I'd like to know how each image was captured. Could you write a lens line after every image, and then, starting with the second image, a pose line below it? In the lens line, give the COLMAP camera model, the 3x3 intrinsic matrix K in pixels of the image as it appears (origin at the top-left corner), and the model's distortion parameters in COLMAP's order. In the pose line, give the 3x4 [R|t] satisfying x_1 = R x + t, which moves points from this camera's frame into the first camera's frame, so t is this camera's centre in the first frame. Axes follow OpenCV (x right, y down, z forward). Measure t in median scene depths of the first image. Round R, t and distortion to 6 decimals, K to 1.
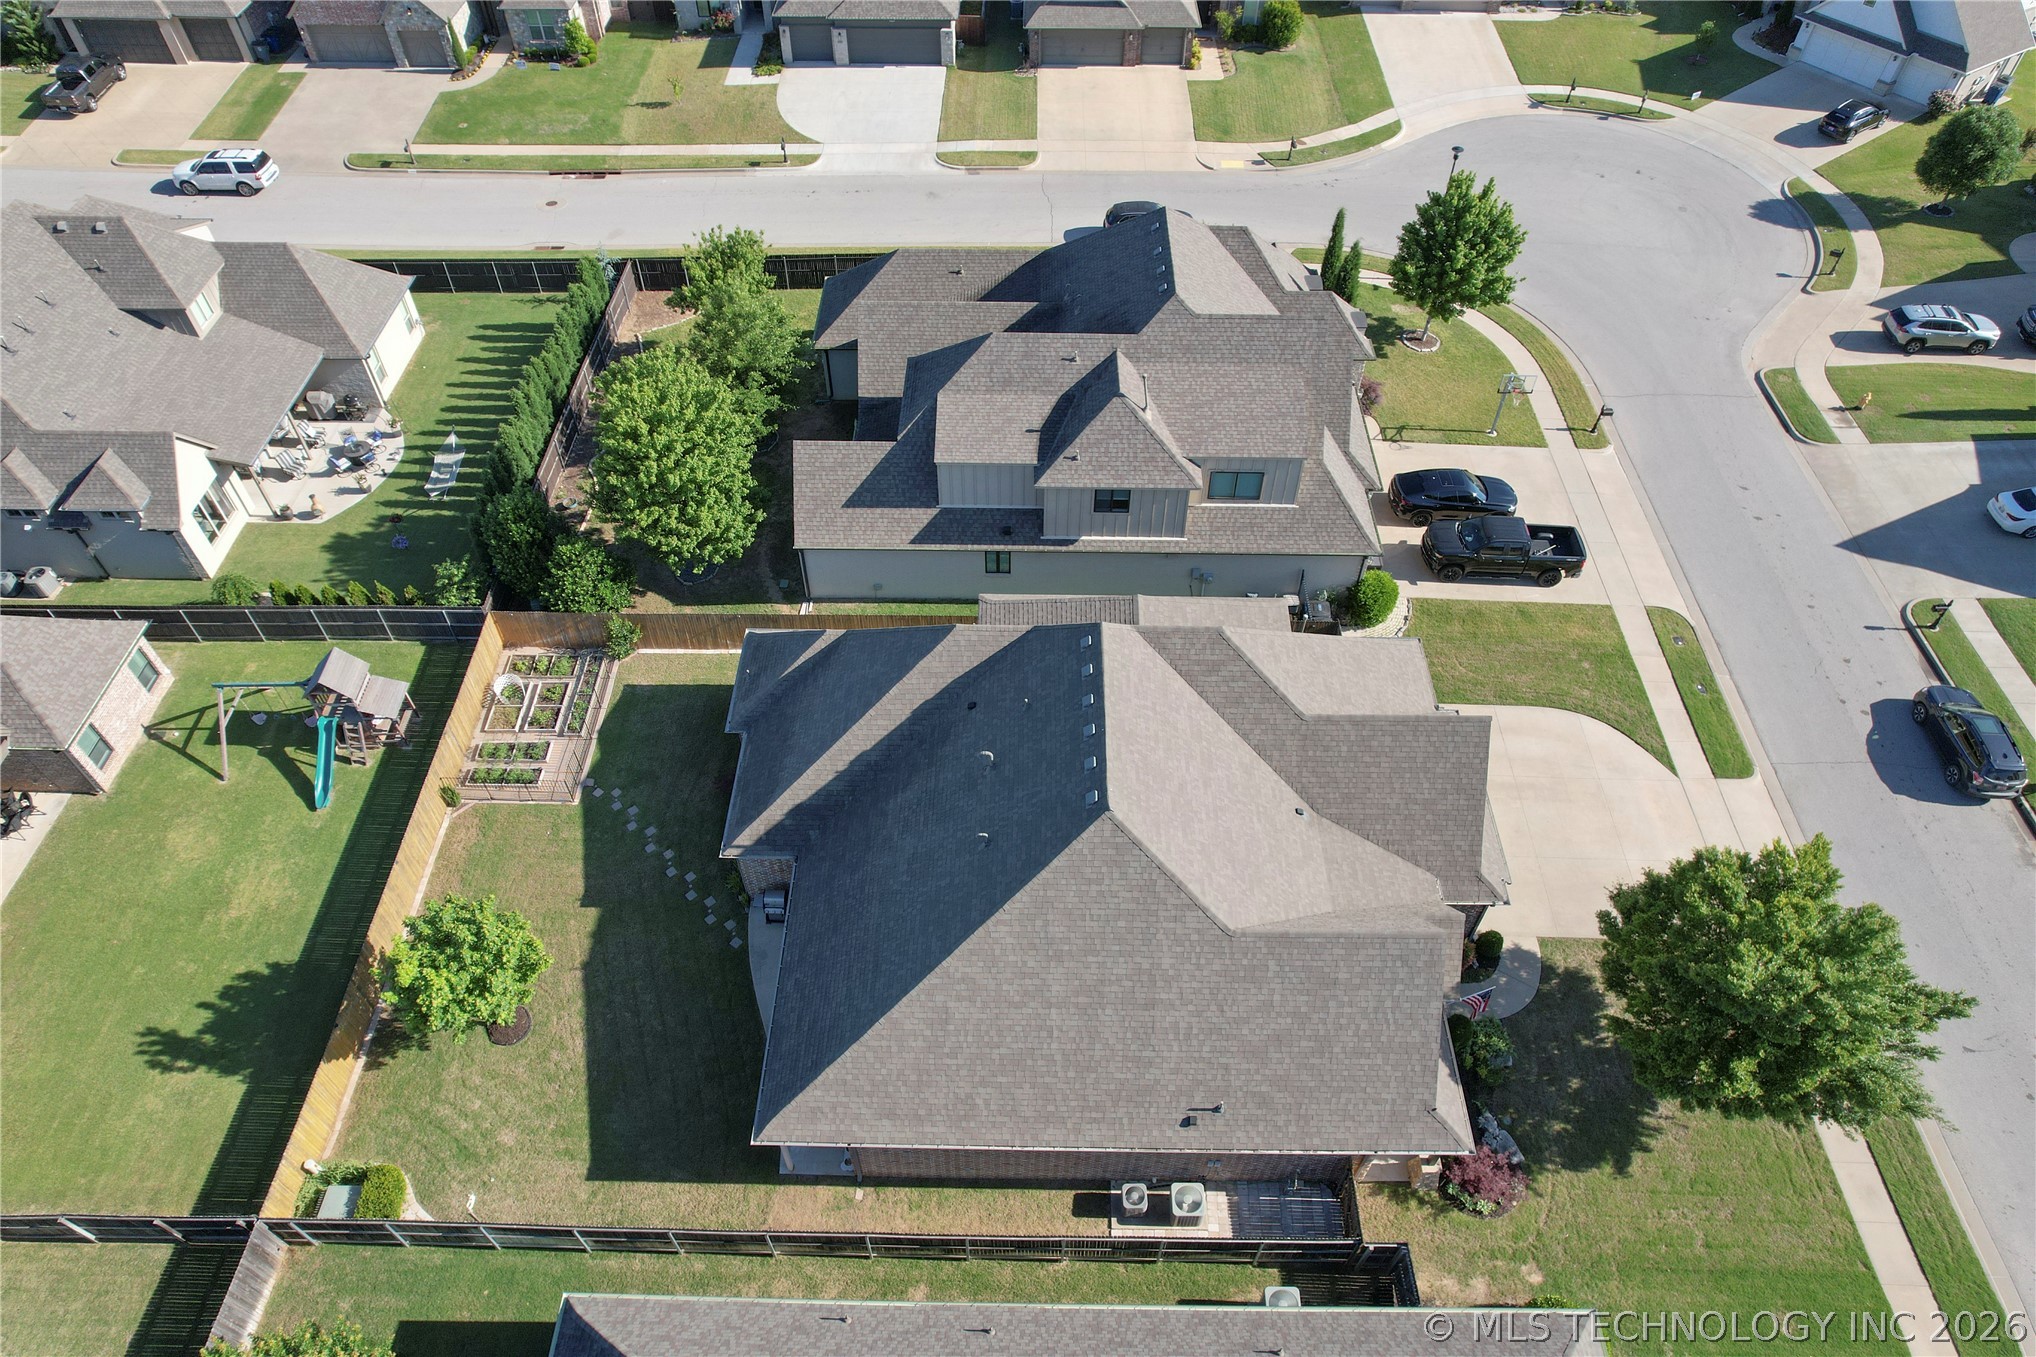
lens RADIAL K [[1297.0, 0, 1006.9], [0, 1297.0, 680.5], [0, 0, 1]] dist [-0.082891, 0.070823]
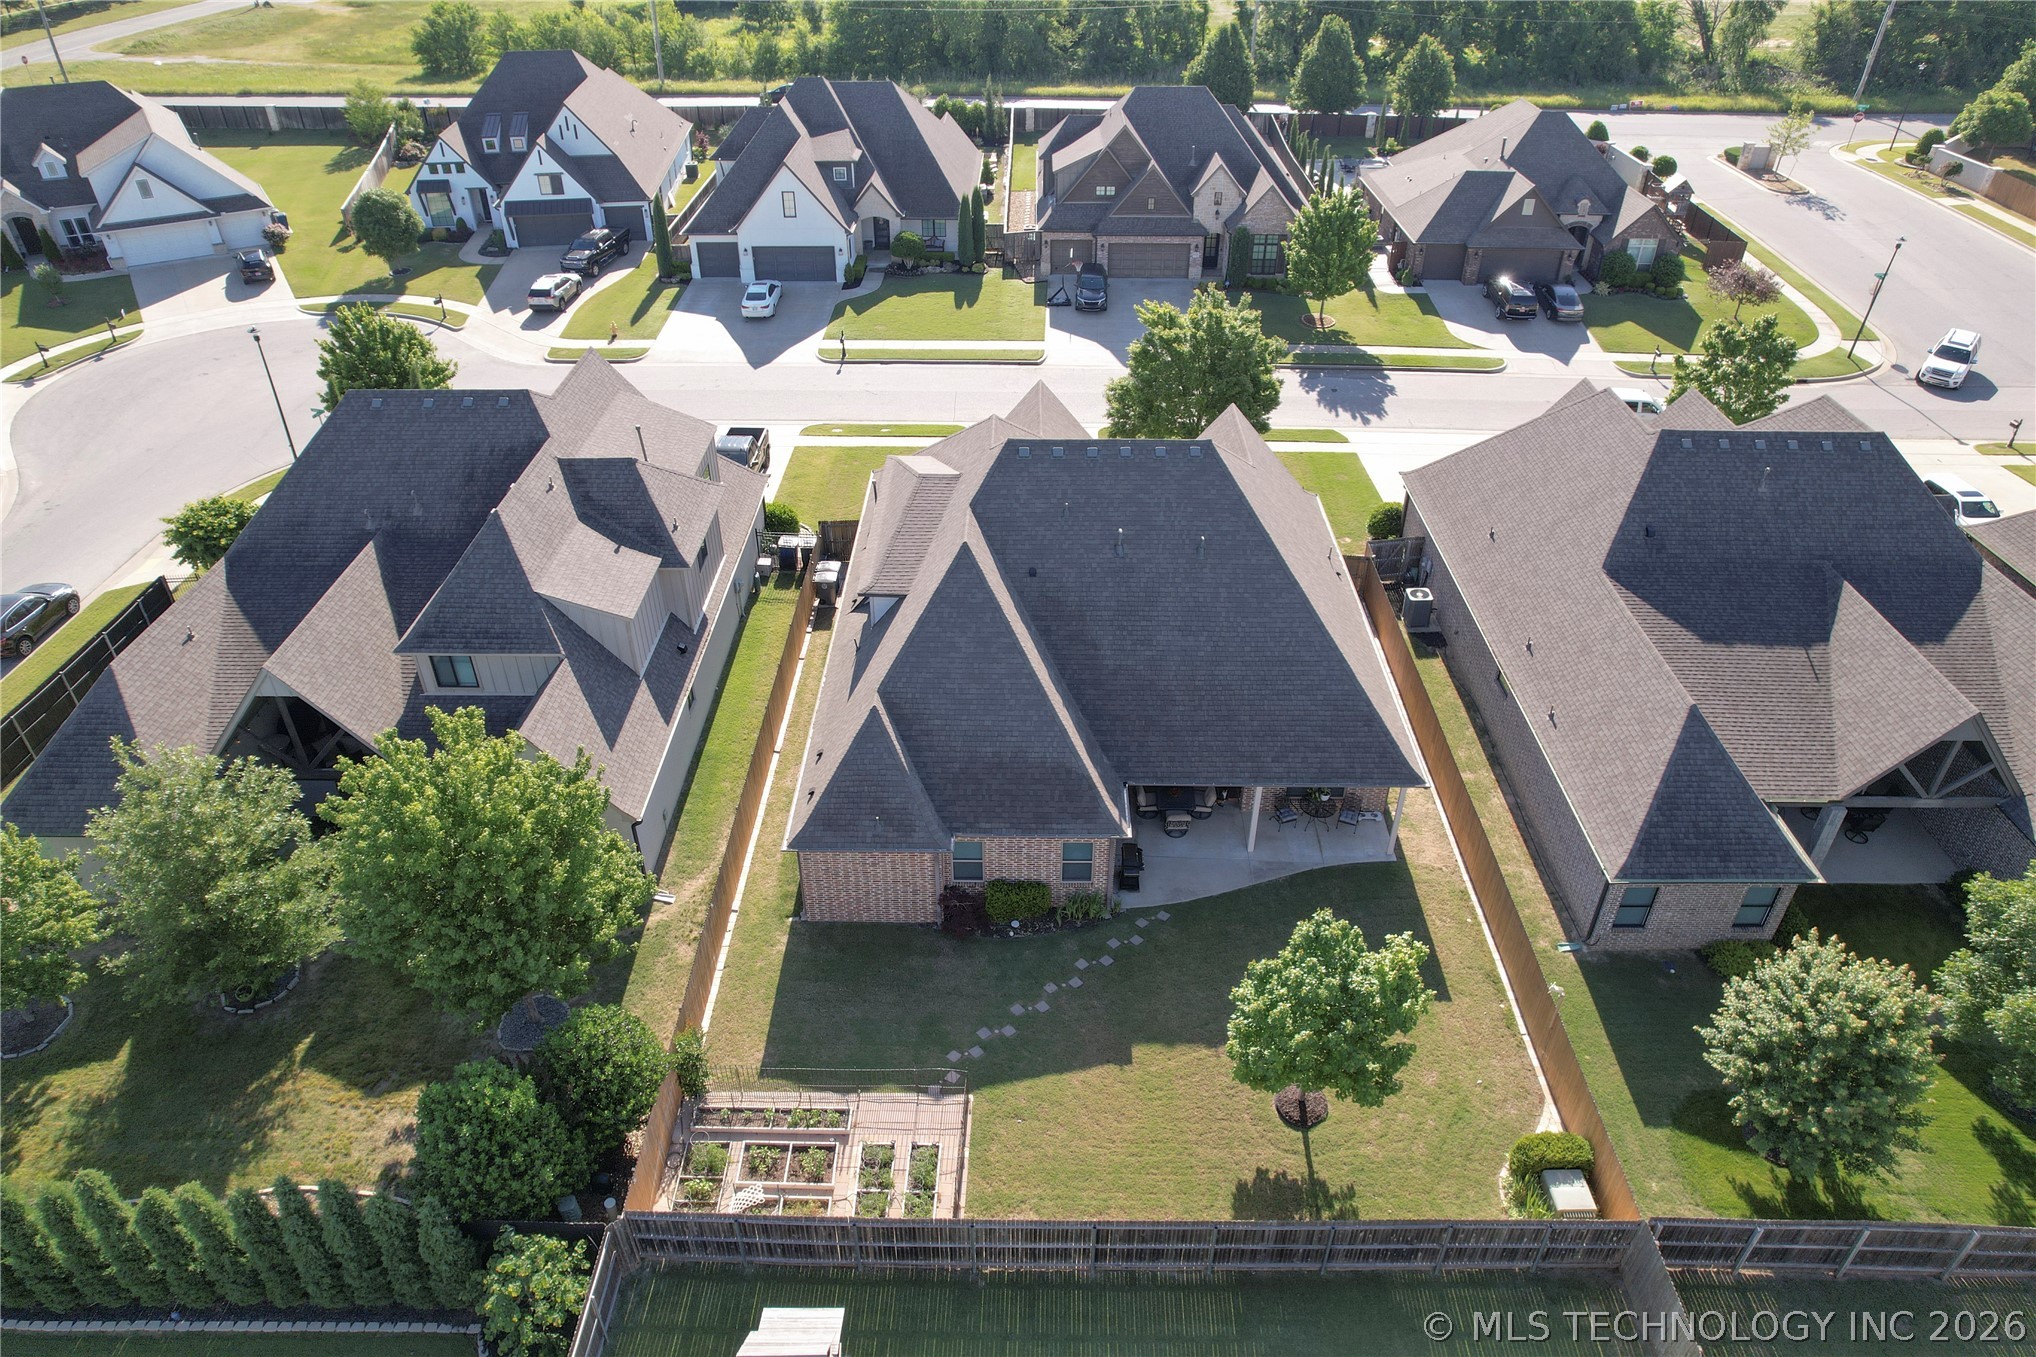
lens RADIAL K [[1297.0, 0, 1006.9], [0, 1297.0, 680.5], [0, 0, 1]] dist [-0.082891, 0.070823]
pose [[-0.002393, -0.570158, 0.821531, -0.581195], [0.747814, 0.544401, 0.380003, -0.214798], [-0.663904, 0.615262, 0.425070, 0.385102]]
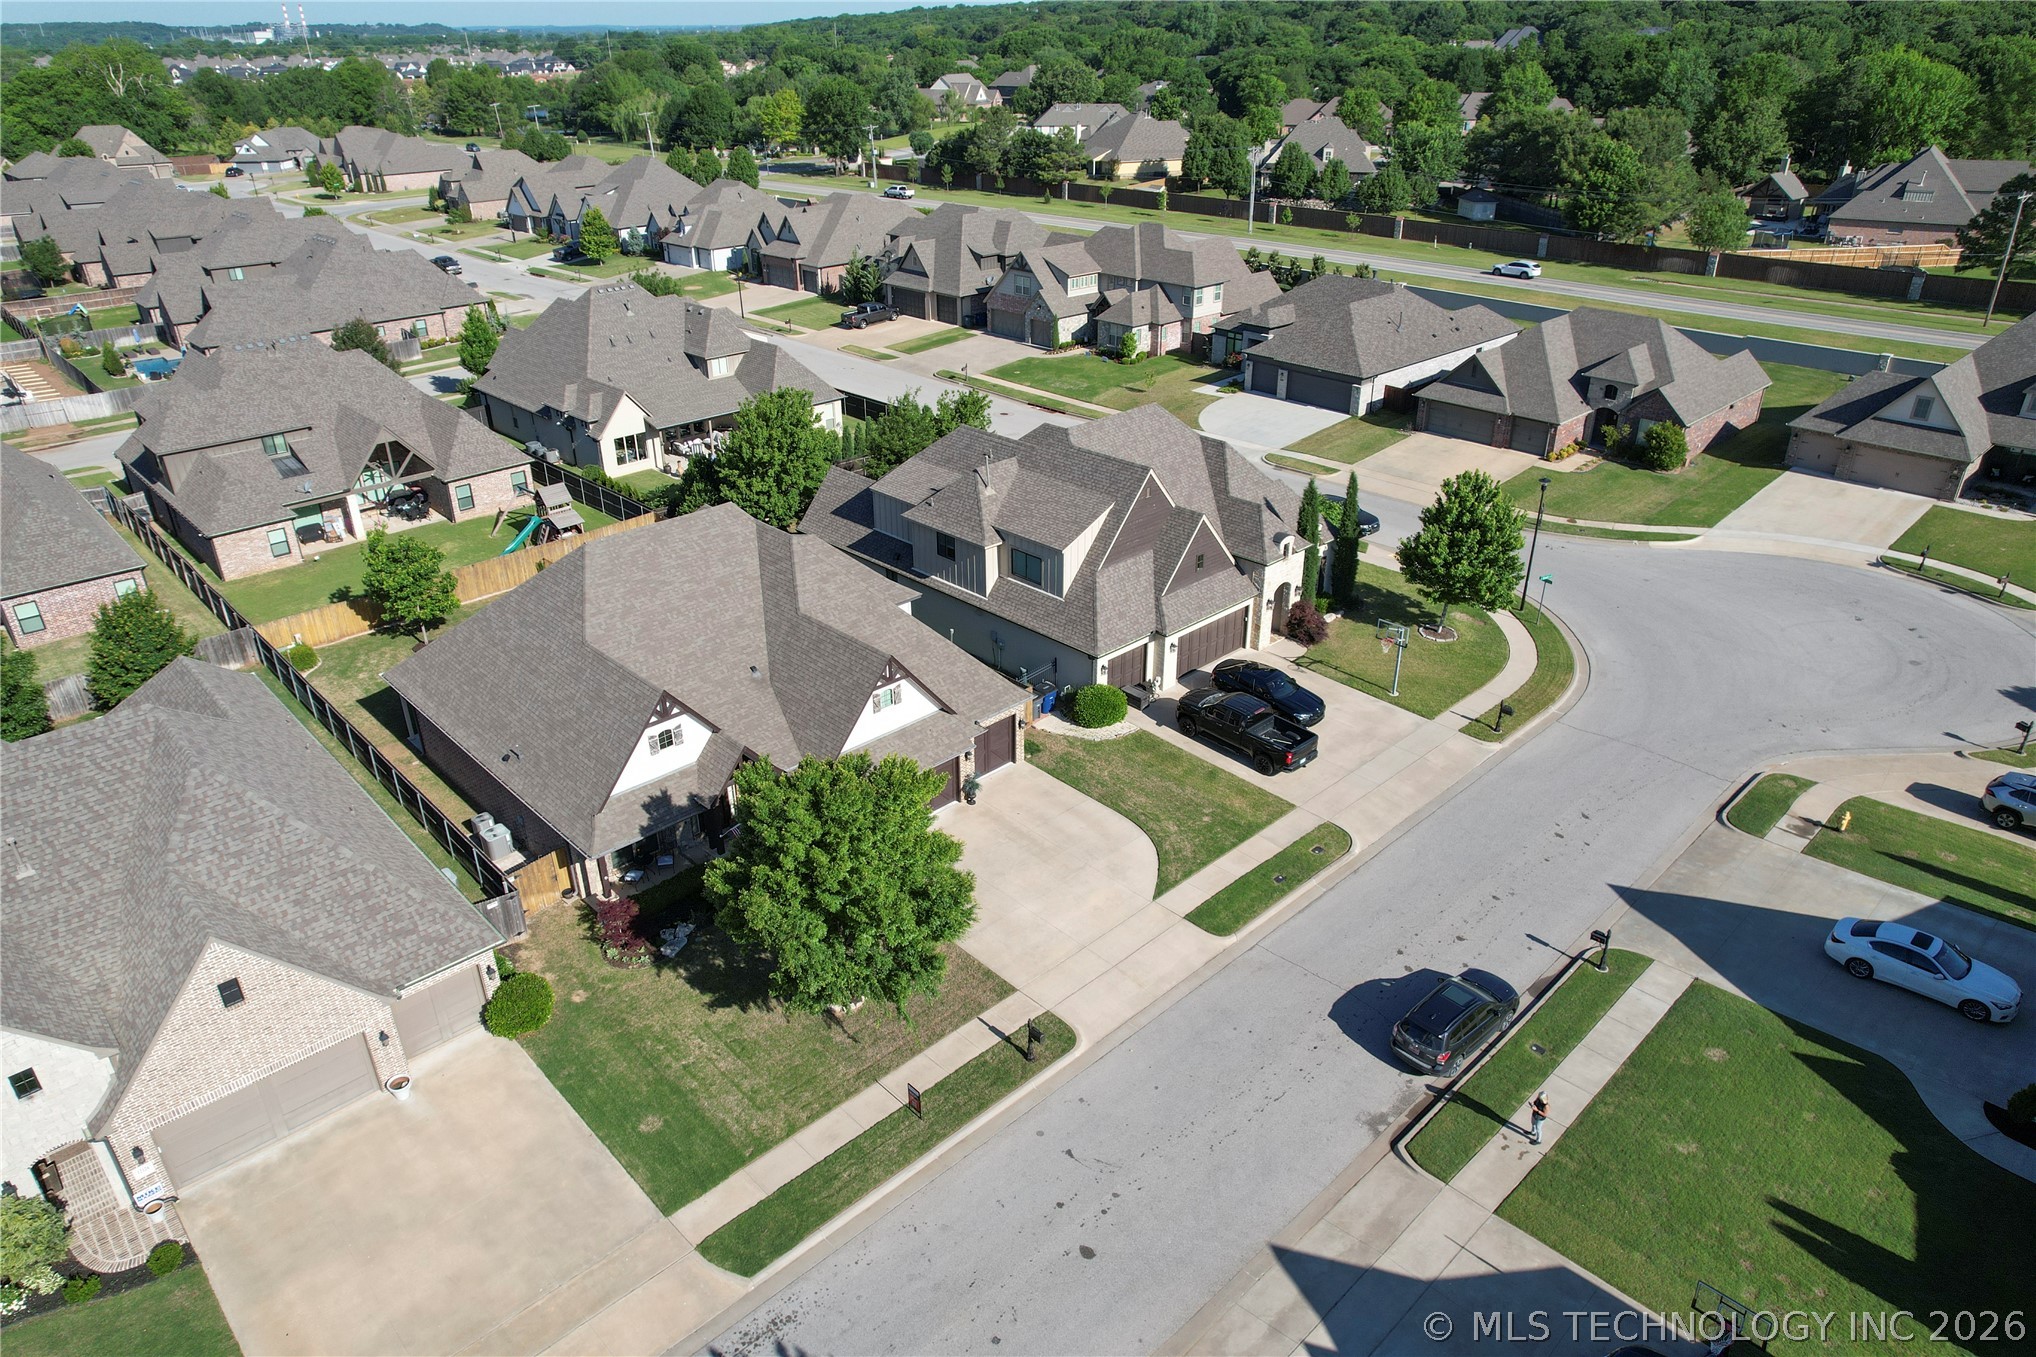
lens RADIAL K [[1297.0, 0, 1006.9], [0, 1297.0, 680.5], [0, 0, 1]] dist [-0.082891, 0.070823]
pose [[0.703464, 0.321025, -0.634098, 0.755563], [-0.529613, 0.831746, -0.166461, 0.117946], [0.473970, 0.452926, 0.755123, 0.089414]]
